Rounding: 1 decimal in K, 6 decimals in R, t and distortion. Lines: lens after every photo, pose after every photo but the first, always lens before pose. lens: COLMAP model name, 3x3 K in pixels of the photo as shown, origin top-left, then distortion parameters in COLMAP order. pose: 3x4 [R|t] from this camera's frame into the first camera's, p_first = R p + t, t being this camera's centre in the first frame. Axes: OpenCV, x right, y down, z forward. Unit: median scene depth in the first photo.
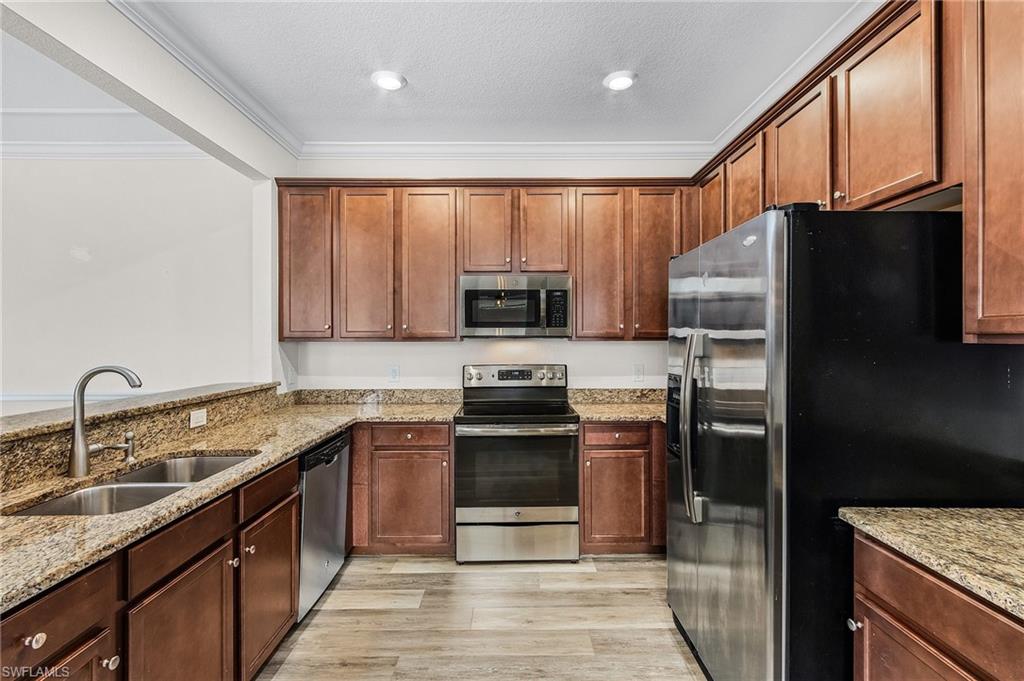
lens RADIAL K [[478.2, 0, 501.6], [0, 478.2, 337.9], [0, 0, 1]] dist [0.000023, -0.000007]
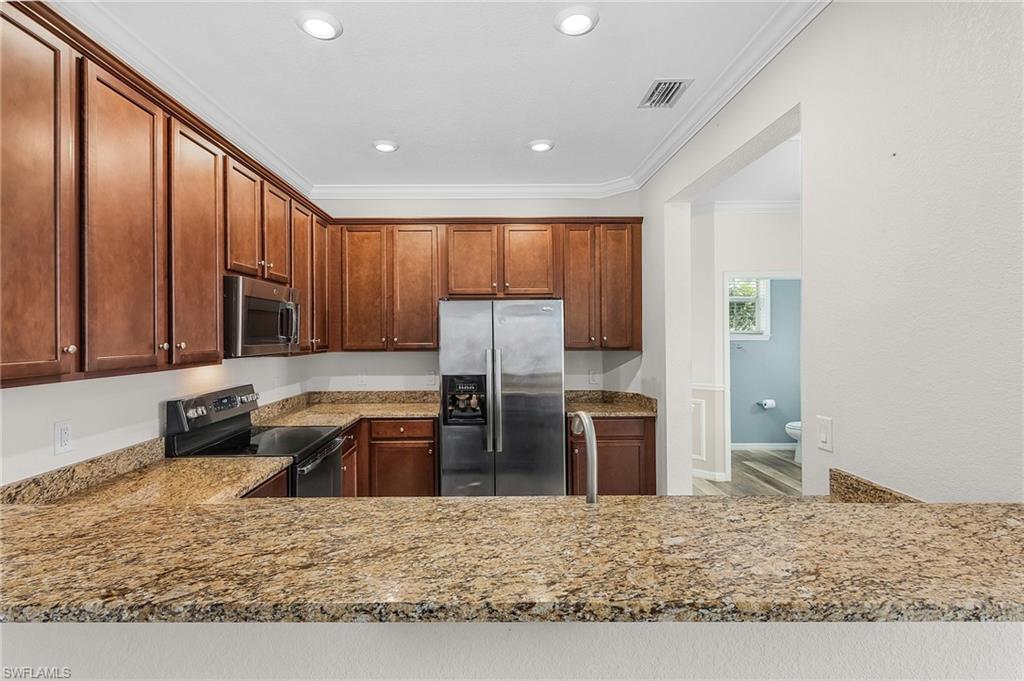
lens RADIAL K [[478.2, 0, 501.6], [0, 478.2, 337.9], [0, 0, 1]] dist [0.000023, -0.000007]
pose [[-0.034310, -0.005644, 0.999395, -0.825154], [0.001346, 0.999983, 0.005694, -0.036054], [-0.999410, 0.001540, -0.034302, 0.606662]]
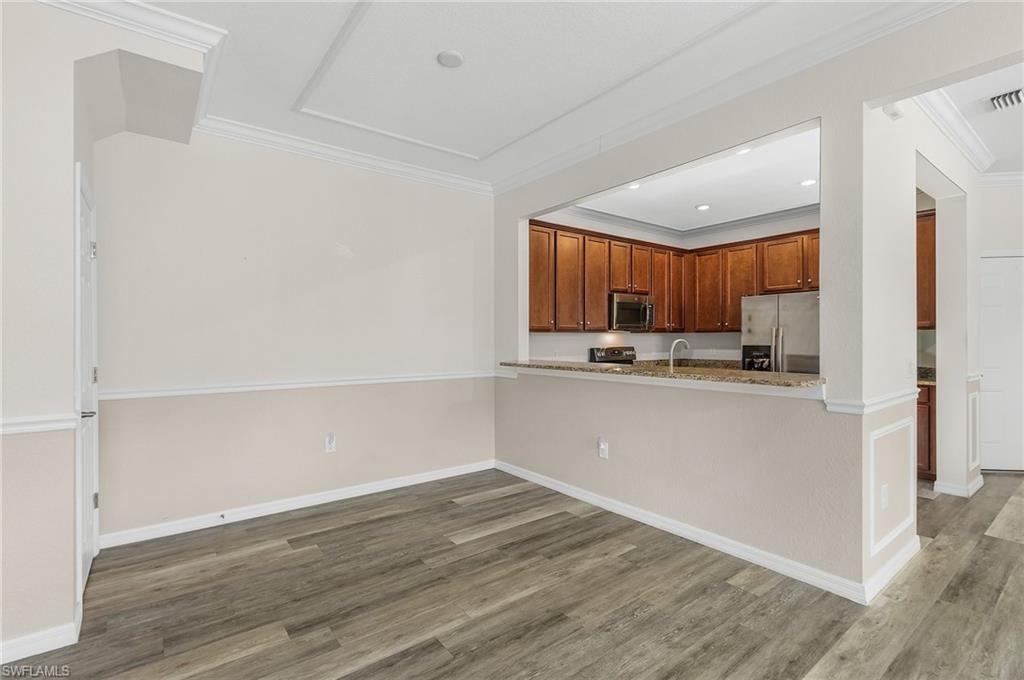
lens RADIAL K [[478.2, 0, 501.6], [0, 478.2, 337.4], [0, 0, 1]] dist [0.000023, -0.000007]
pose [[0.796097, 0.000550, 0.605169, -1.378918], [0.000738, 0.999998, -0.001880, 0.026524], [-0.605169, 0.001943, 0.796095, -0.084447]]
